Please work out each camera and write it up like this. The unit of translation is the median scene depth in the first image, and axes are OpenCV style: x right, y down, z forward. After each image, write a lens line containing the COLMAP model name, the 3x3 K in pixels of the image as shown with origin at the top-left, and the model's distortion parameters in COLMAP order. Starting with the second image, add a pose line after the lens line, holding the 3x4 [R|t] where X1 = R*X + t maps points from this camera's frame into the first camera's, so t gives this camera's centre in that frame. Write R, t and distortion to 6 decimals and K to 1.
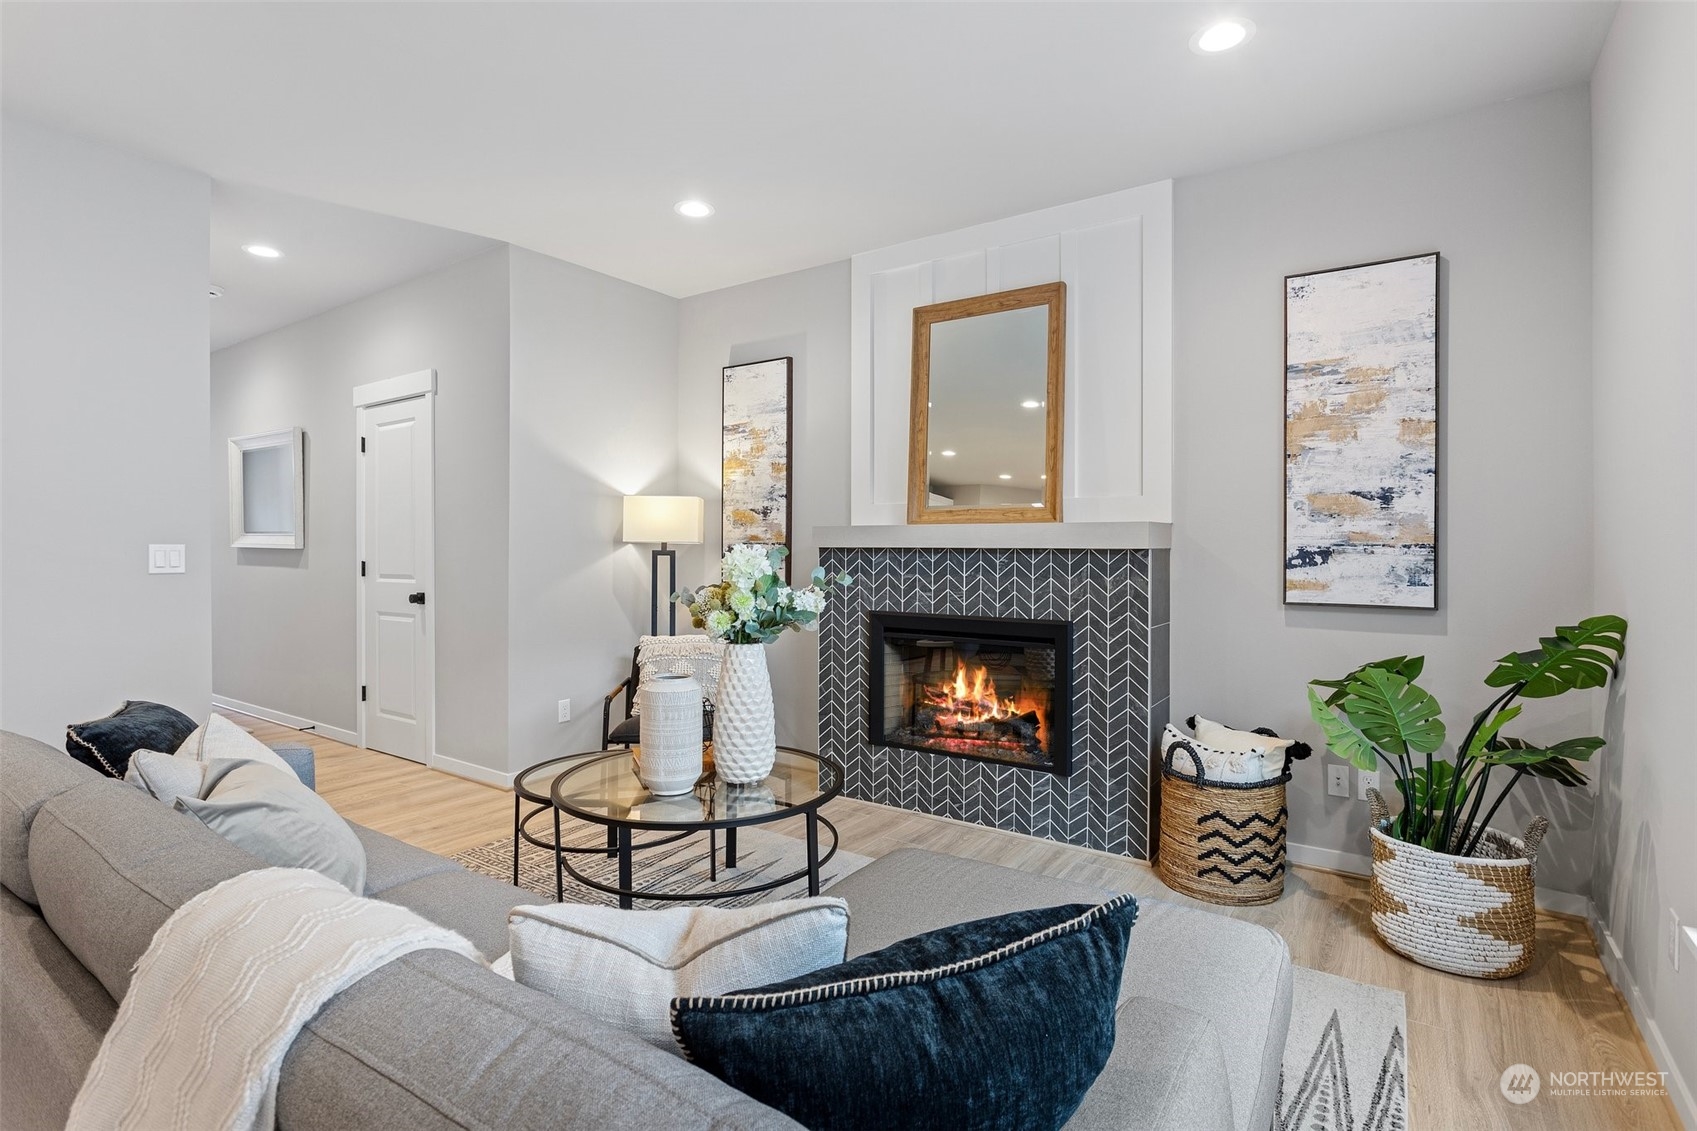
lens RADIAL K [[822.9, 0, 850.7], [0, 822.9, 554.2], [0, 0, 1]] dist [-0.002750, 0.000027]
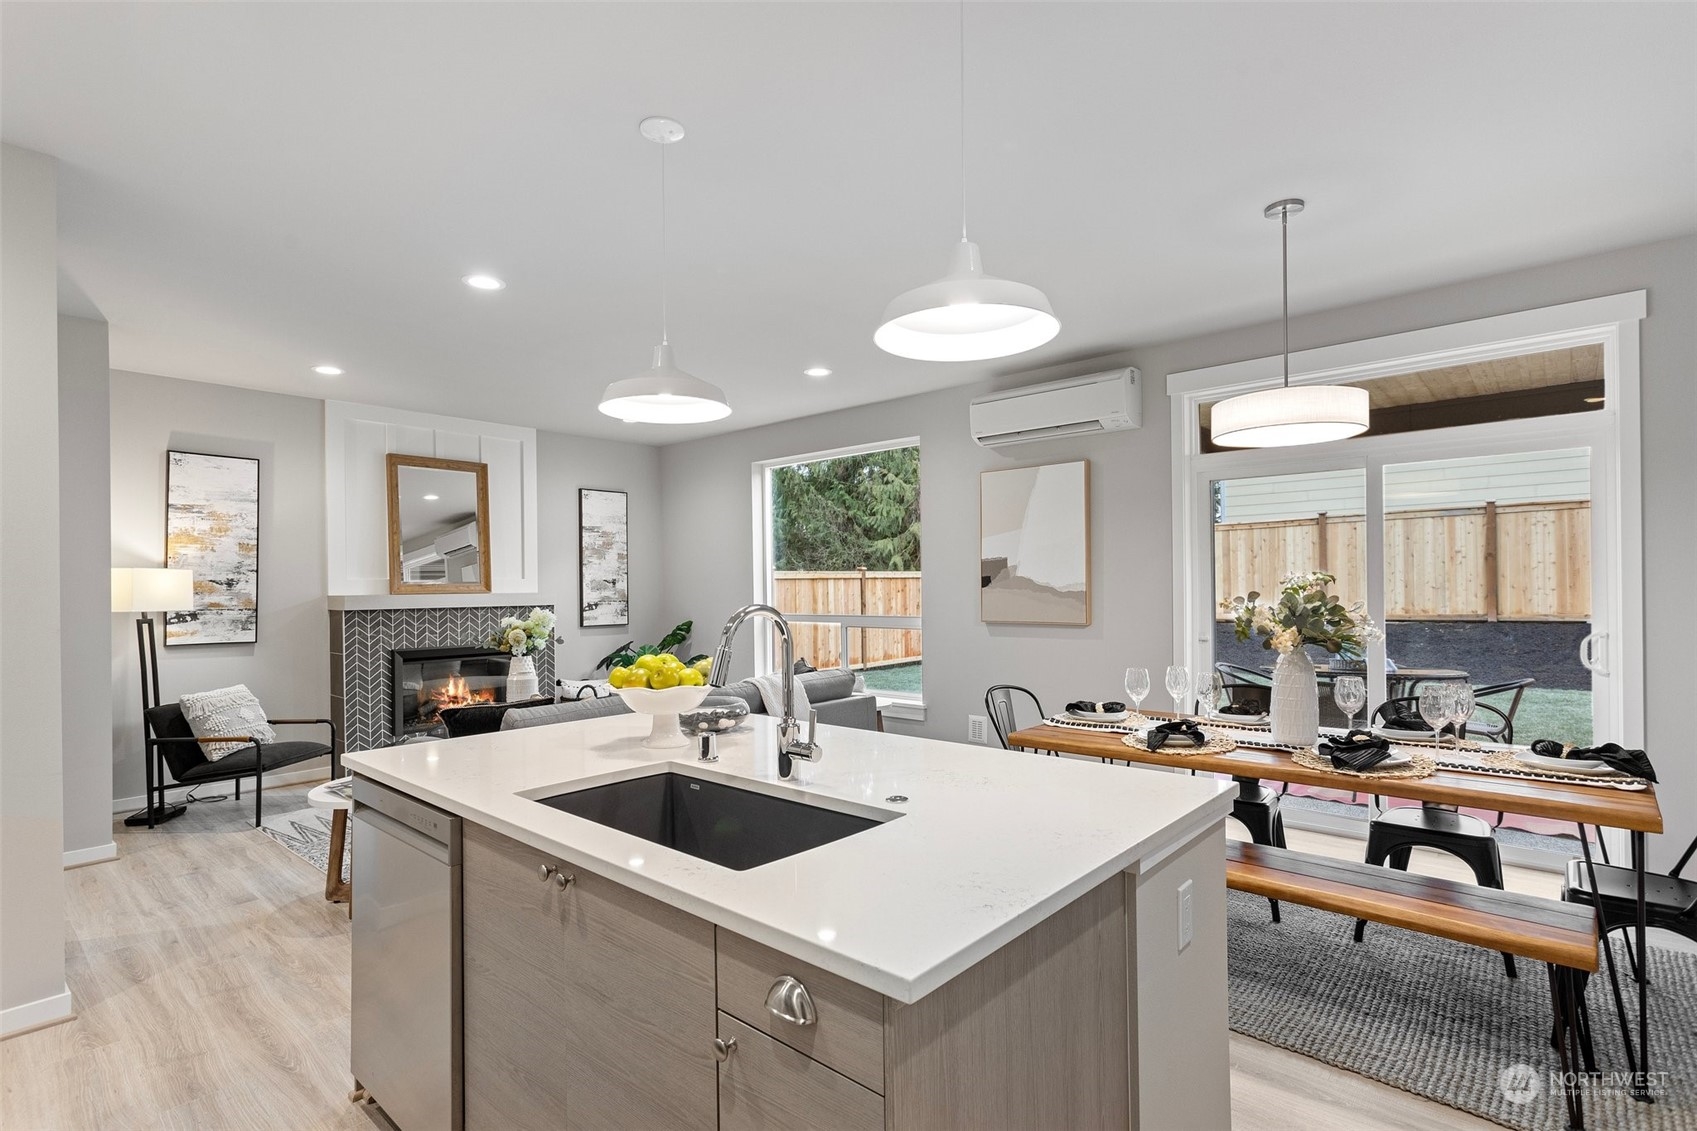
lens RADIAL K [[814.5, 0, 848.8], [0, 814.5, 575.8], [0, 0, 1]] dist [-0.001370, 0.000069]
pose [[0.115779, 0.010281, 0.993222, -1.483759], [0.025133, 0.999596, -0.013277, -0.030468], [-0.992957, 0.026500, 0.115474, -0.028616]]
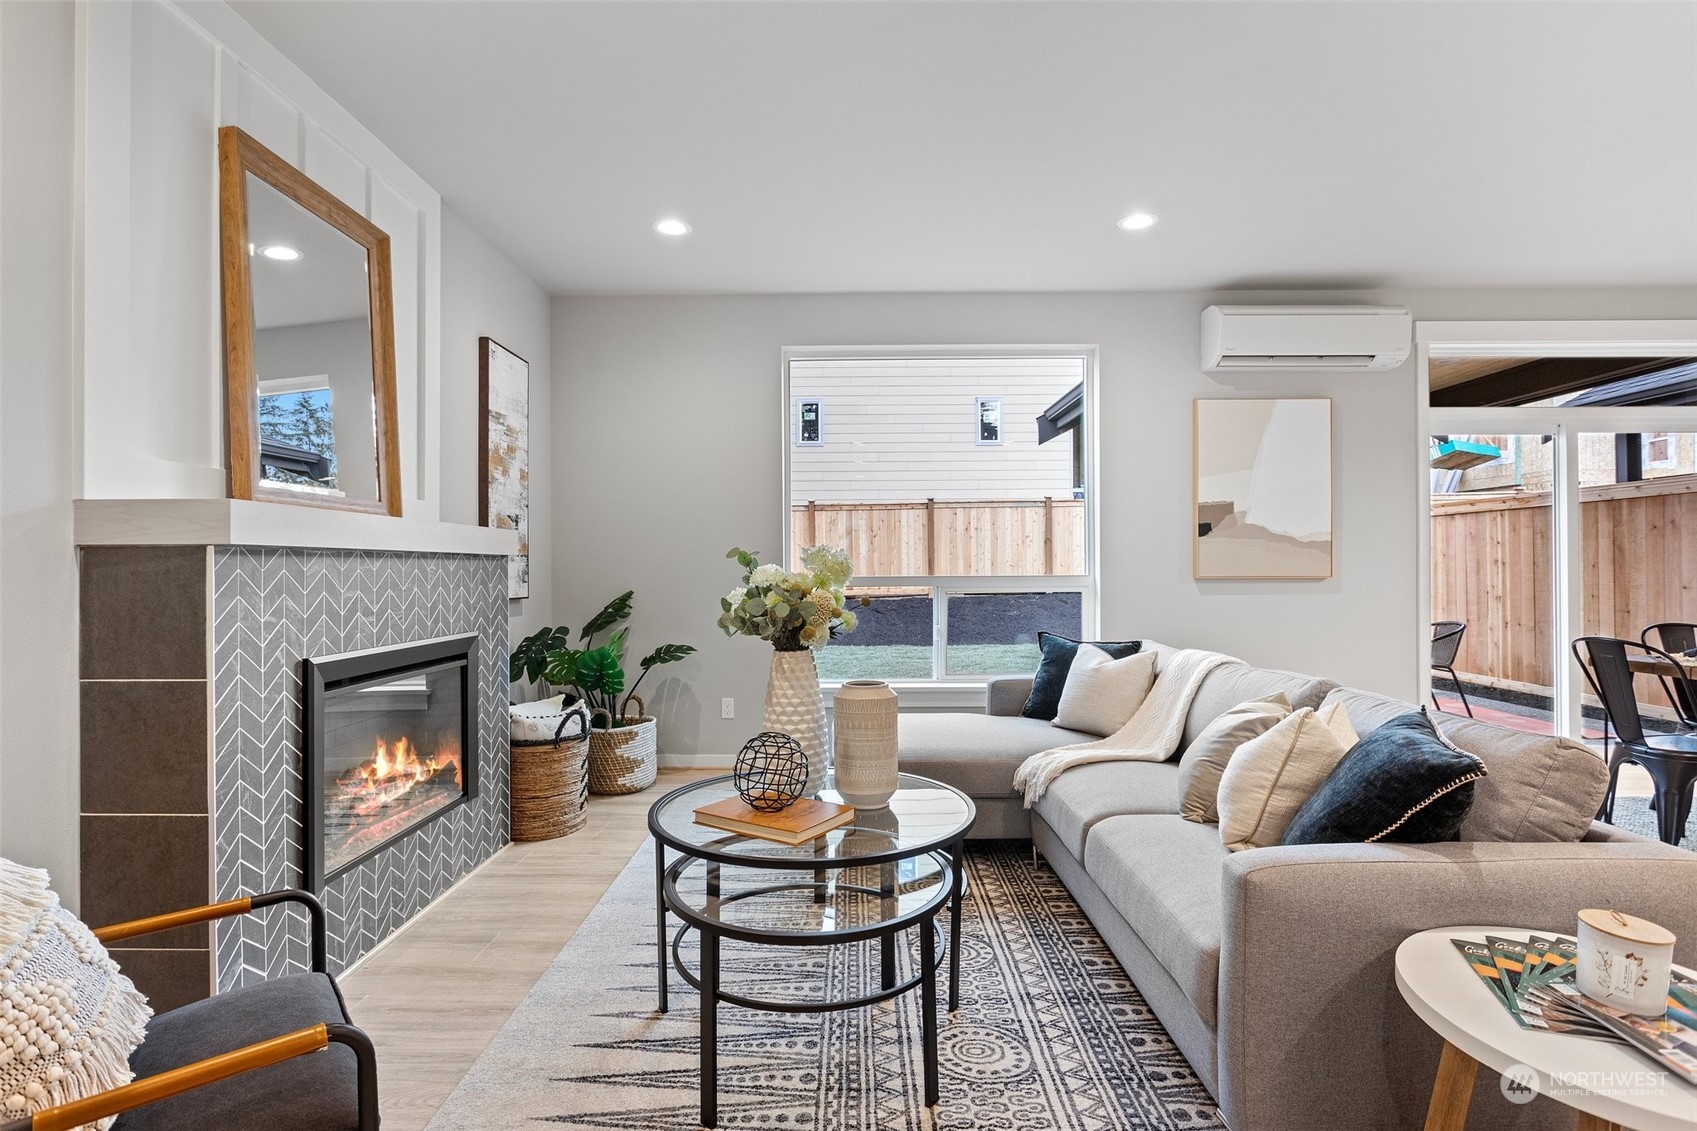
lens RADIAL K [[822.9, 0, 850.7], [0, 822.9, 554.2], [0, 0, 1]] dist [-0.002750, 0.000027]
pose [[-0.564815, 0.016683, 0.825049, -0.688040], [0.016043, 0.999829, -0.009234, 0.008281], [-0.825061, 0.008021, -0.564986, 1.082419]]
